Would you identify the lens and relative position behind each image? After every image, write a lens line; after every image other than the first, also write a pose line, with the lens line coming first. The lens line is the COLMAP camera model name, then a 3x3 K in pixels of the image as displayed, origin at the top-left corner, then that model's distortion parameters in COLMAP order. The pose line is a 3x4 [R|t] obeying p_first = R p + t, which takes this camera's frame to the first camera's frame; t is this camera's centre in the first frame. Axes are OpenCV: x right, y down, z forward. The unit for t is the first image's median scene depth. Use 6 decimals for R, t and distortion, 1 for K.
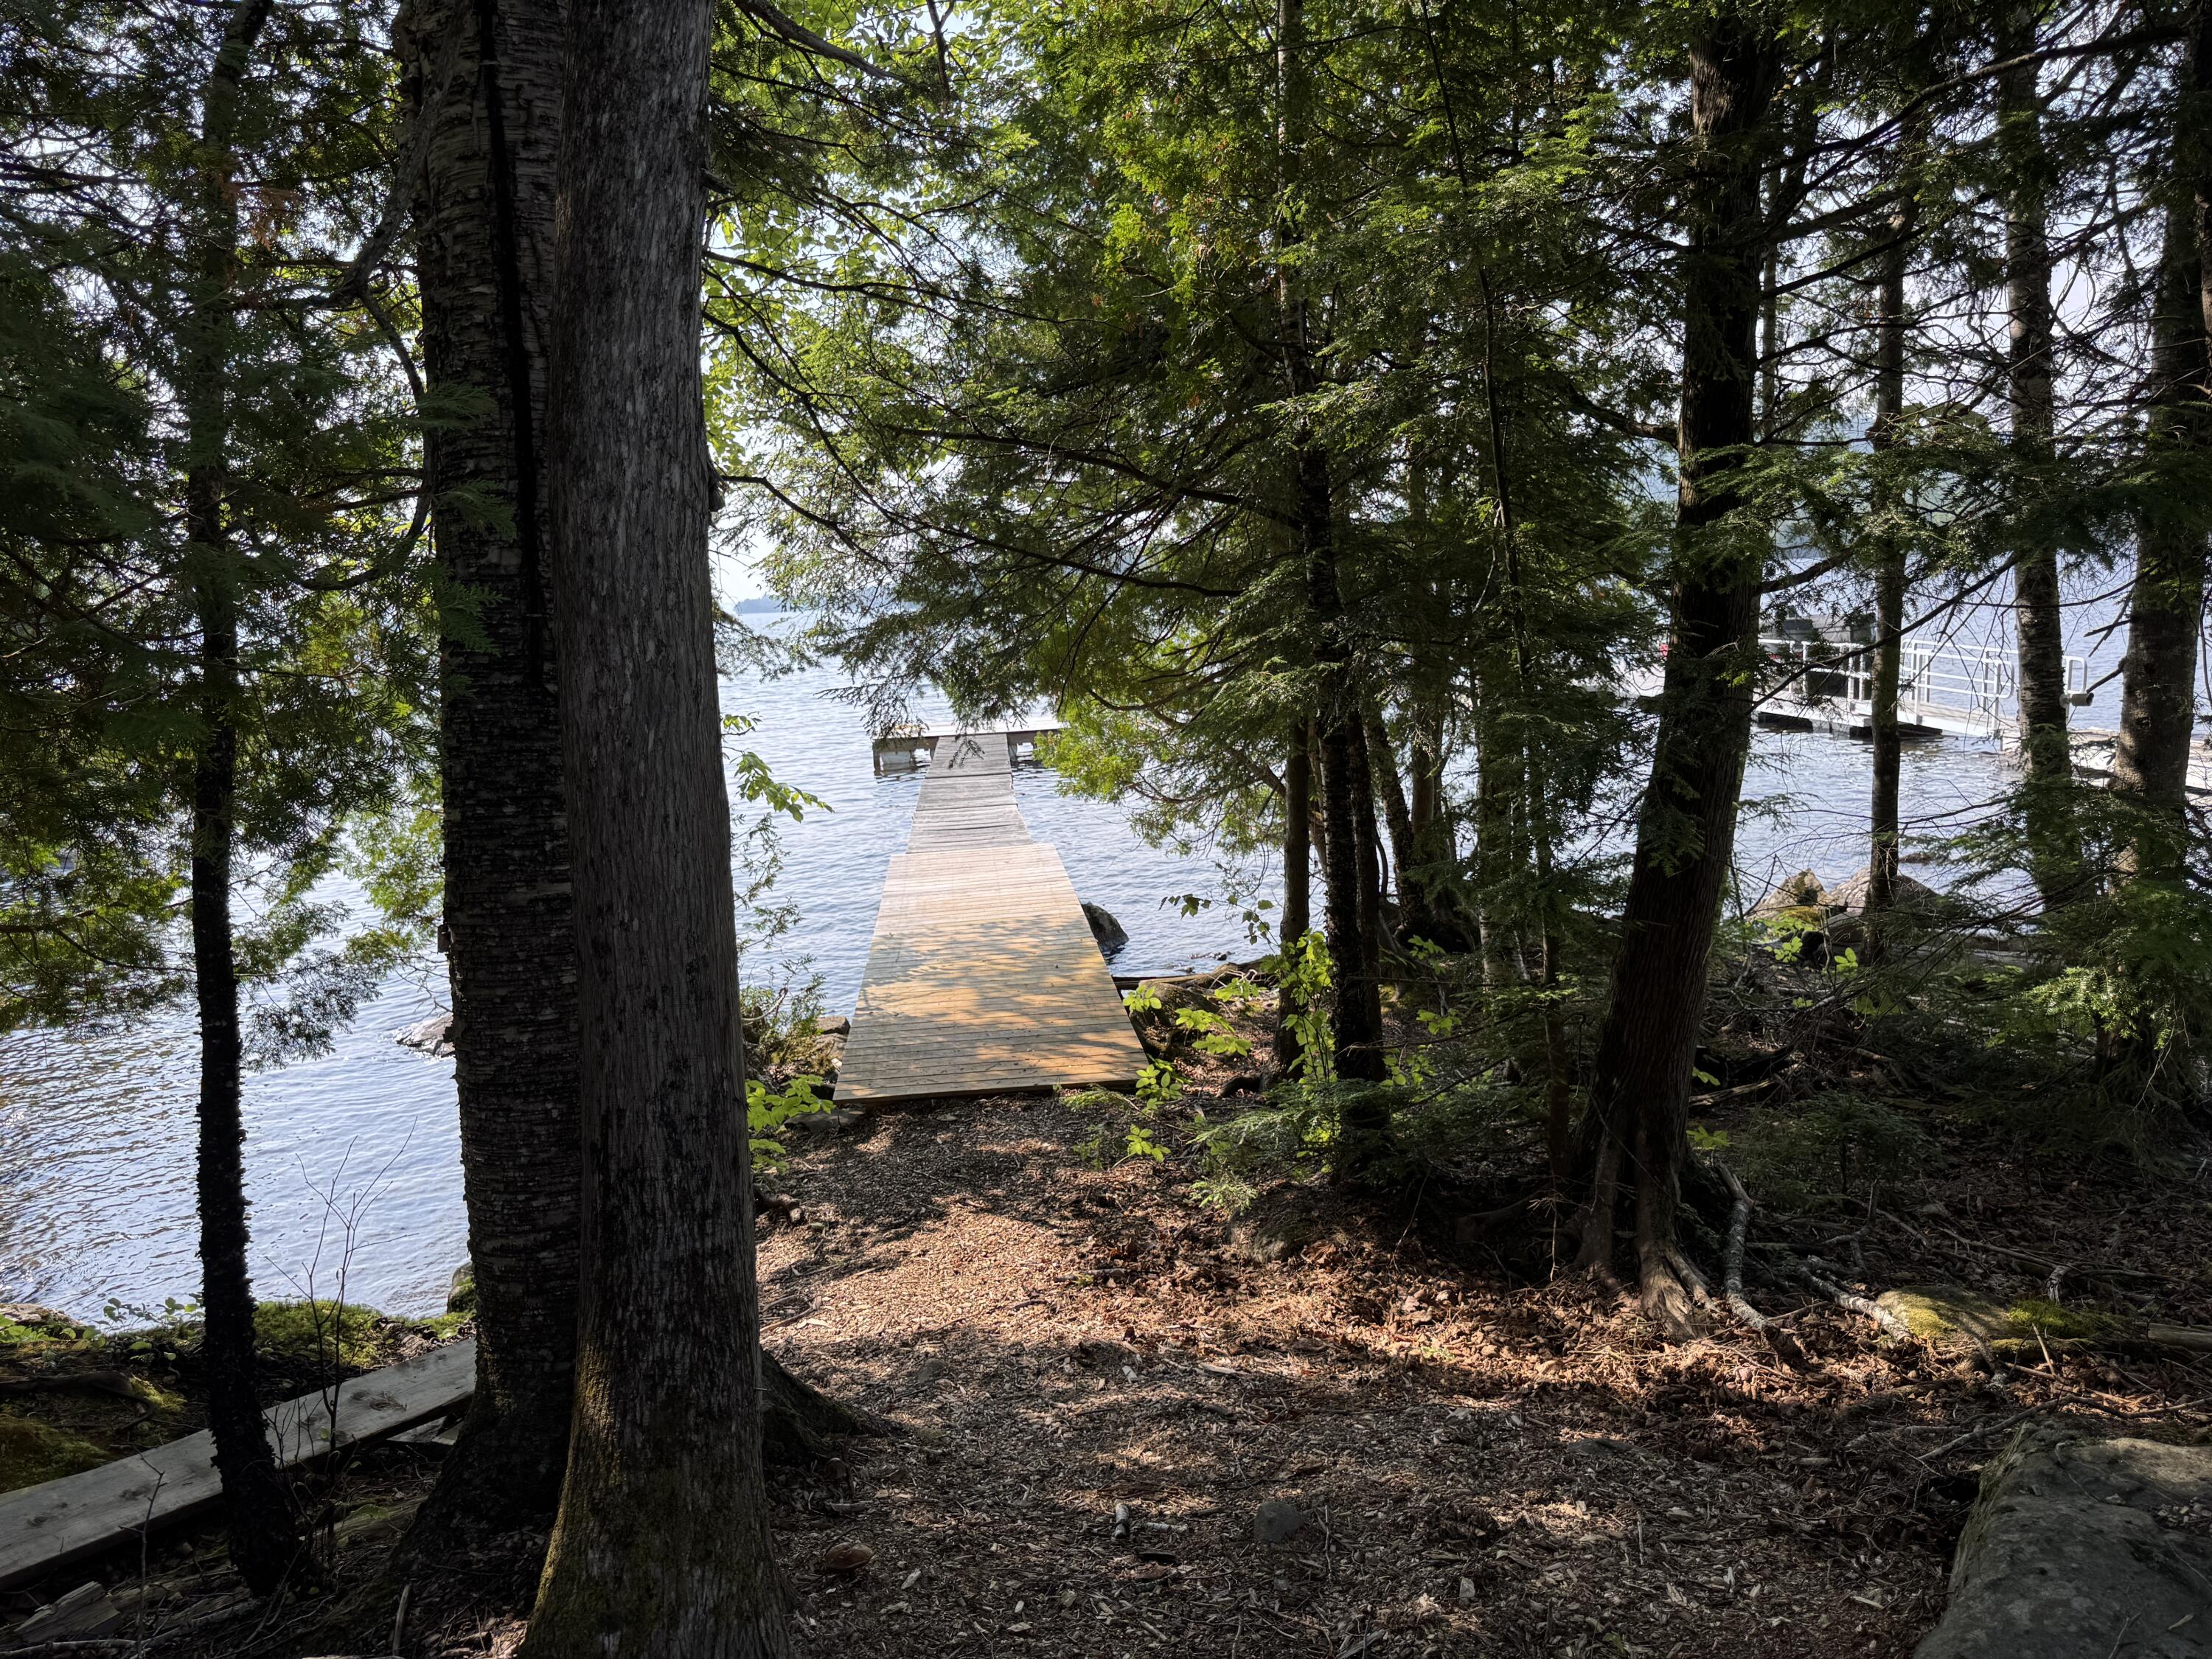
lens RADIAL K [[1604.9, 0, 1118.9], [0, 1604.9, 831.4], [0, 0, 1]] dist [0.061933, -0.061234]
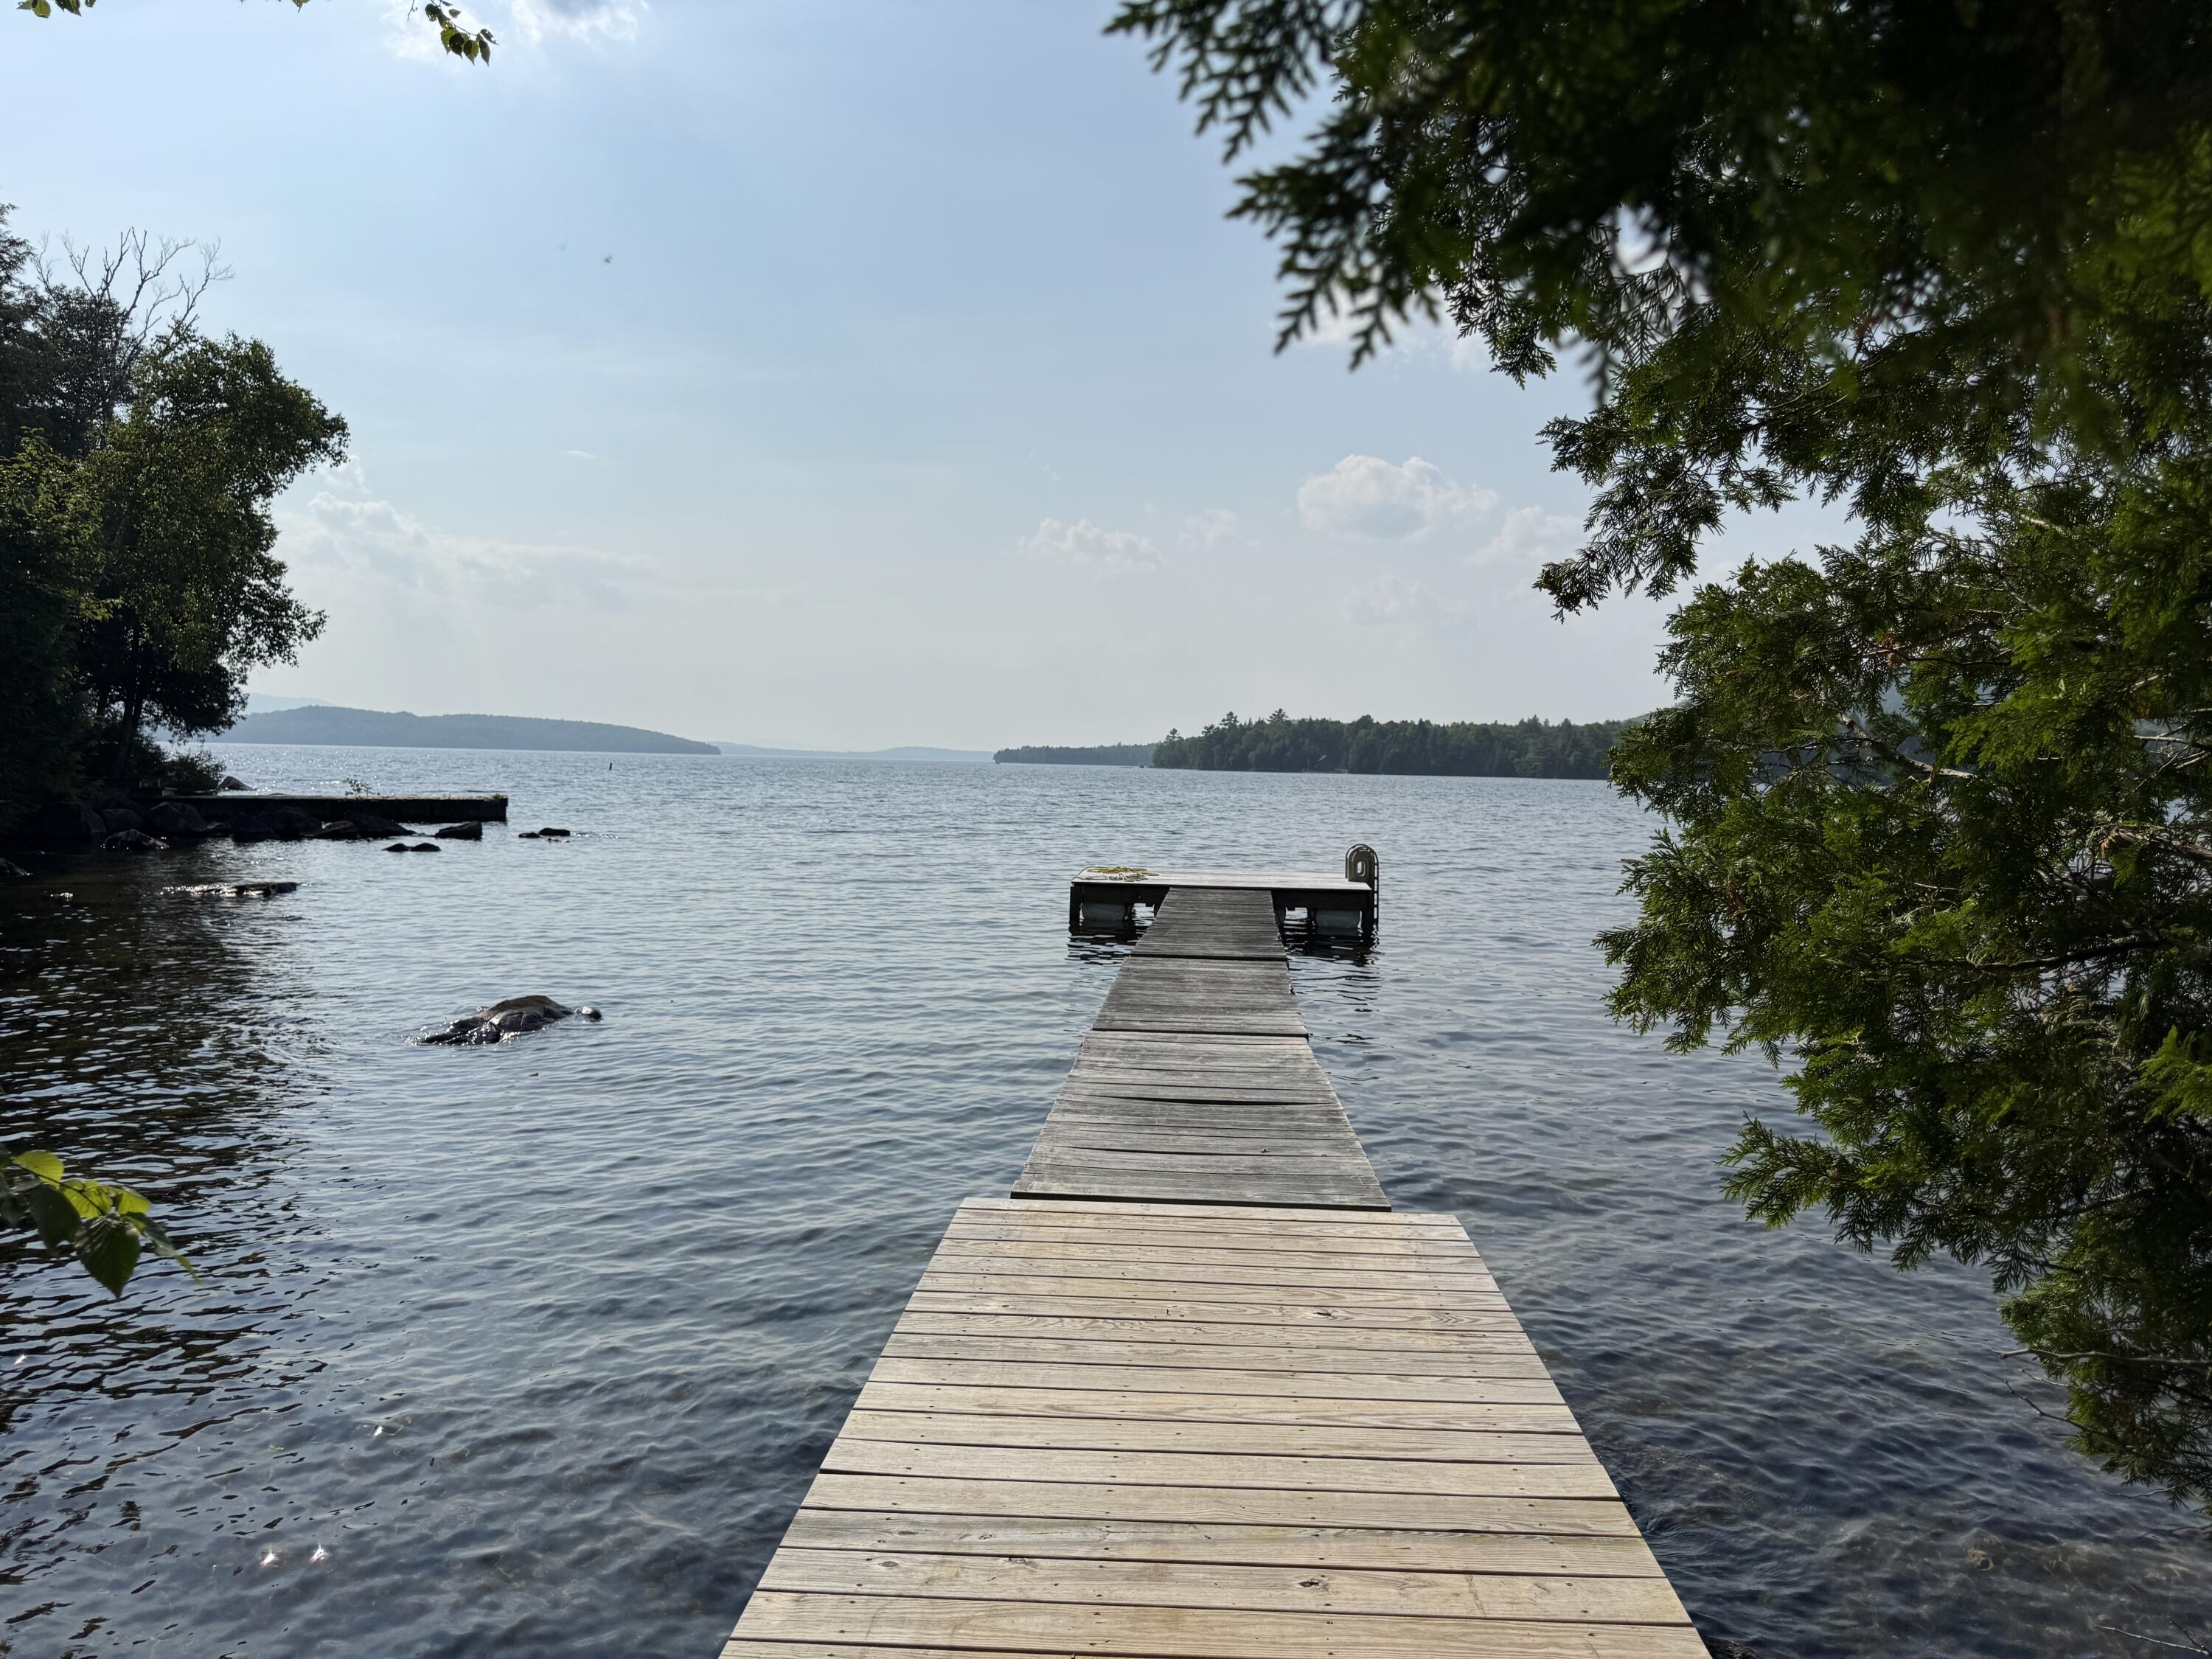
lens RADIAL K [[1604.9, 0, 1100.8], [0, 1604.9, 813.5], [0, 0, 1]] dist [0.061933, -0.061234]
pose [[0.983770, 0.079377, -0.160922, -0.093837], [-0.096801, 0.989909, -0.103490, -0.046906], [0.151084, 0.117388, 0.981526, 0.925852]]
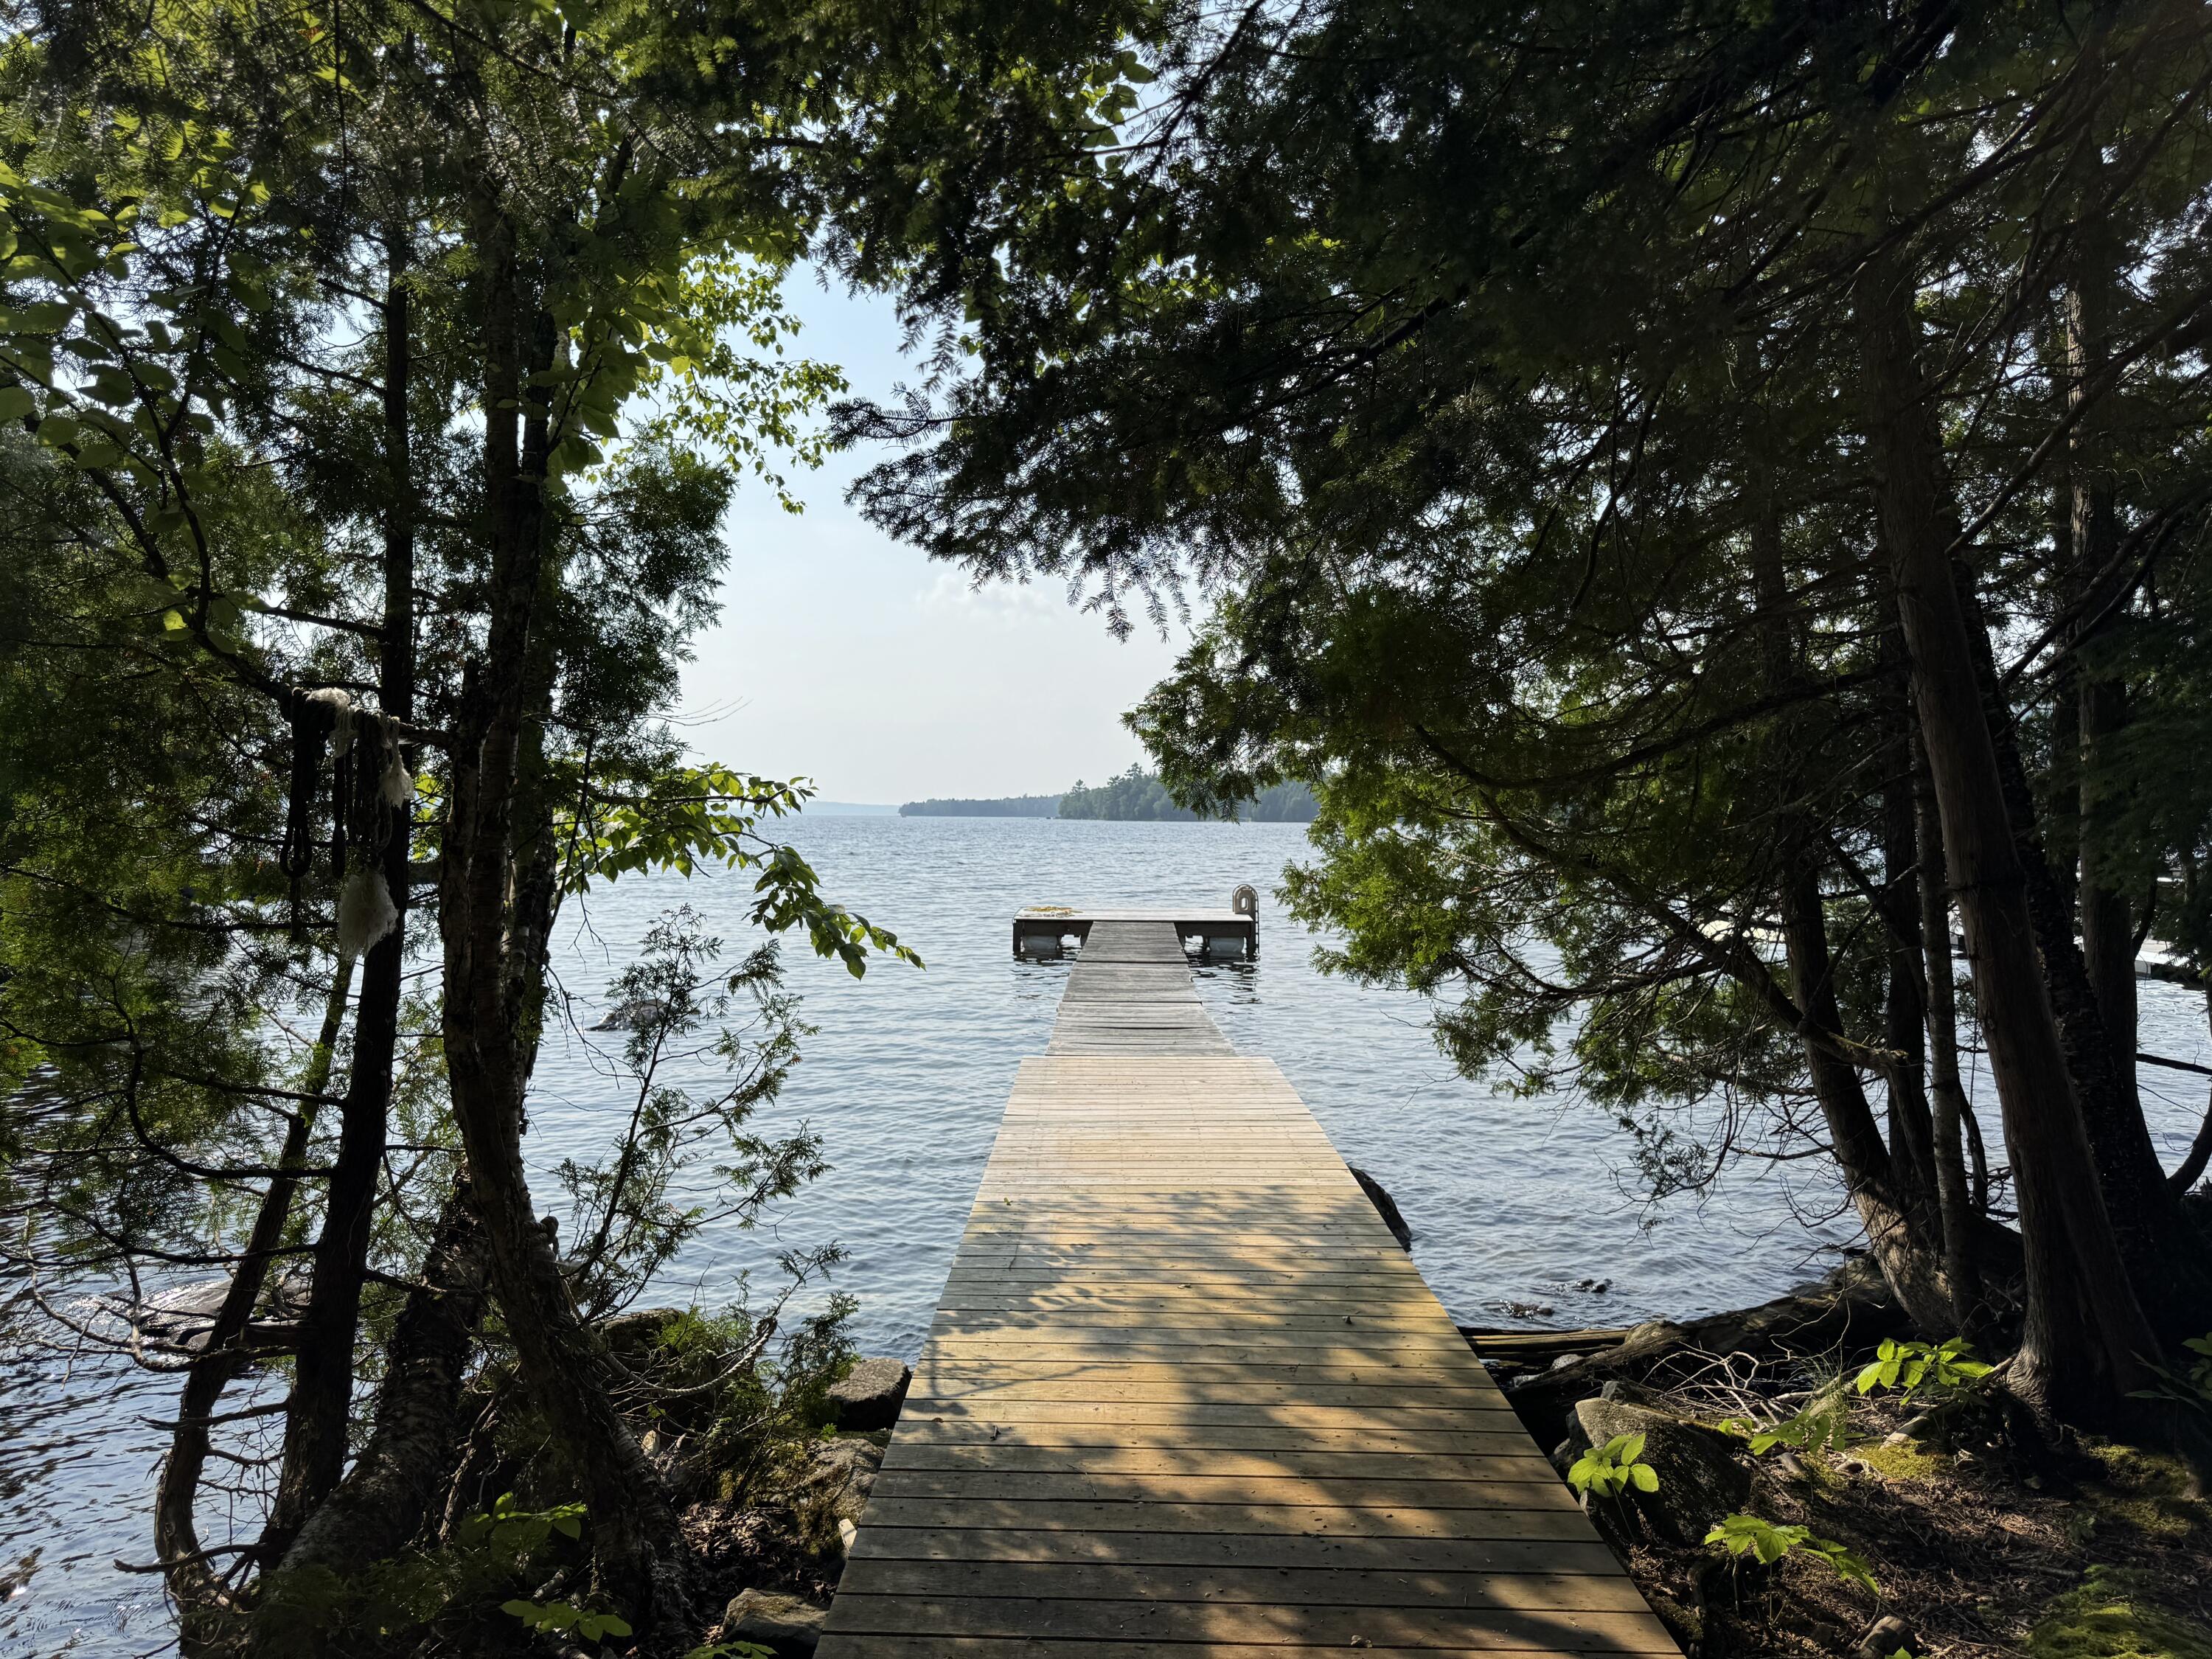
lens RADIAL K [[1604.9, 0, 1102.9], [0, 1604.9, 822.8], [0, 0, 1]] dist [0.061933, -0.061234]
pose [[0.992573, 0.063968, -0.103475, -0.062711], [-0.077683, 0.987869, -0.134460, 0.008971], [0.093618, 0.141500, 0.985502, 0.458441]]
